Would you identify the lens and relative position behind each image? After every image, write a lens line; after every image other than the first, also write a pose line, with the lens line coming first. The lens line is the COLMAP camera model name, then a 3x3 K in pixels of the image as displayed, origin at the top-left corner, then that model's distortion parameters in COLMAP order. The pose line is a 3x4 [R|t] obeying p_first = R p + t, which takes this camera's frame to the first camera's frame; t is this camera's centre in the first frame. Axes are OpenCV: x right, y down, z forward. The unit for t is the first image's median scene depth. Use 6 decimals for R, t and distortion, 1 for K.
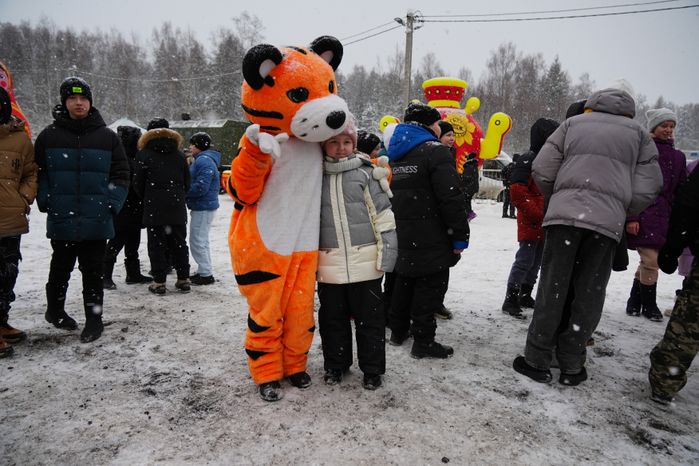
lens RADIAL K [[489.7, 0, 349.5], [0, 489.7, 233.0], [0, 0, 1]] dist [0.000366, 0.000286]
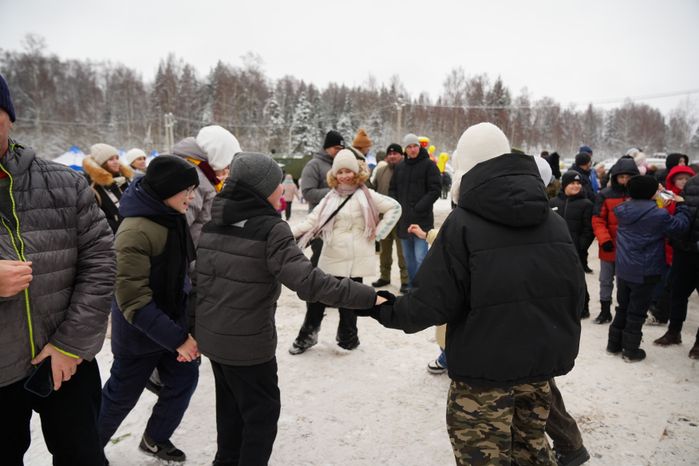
lens RADIAL K [[496.8, 0, 349.5], [0, 496.8, 233.0], [0, 0, 1]] dist [0.001762, 0.006229]
pose [[0.996677, -0.038273, 0.071897, -0.049562], [0.038572, 0.999252, -0.002777, 0.018730], [-0.071737, 0.005541, 0.997408, -0.202348]]
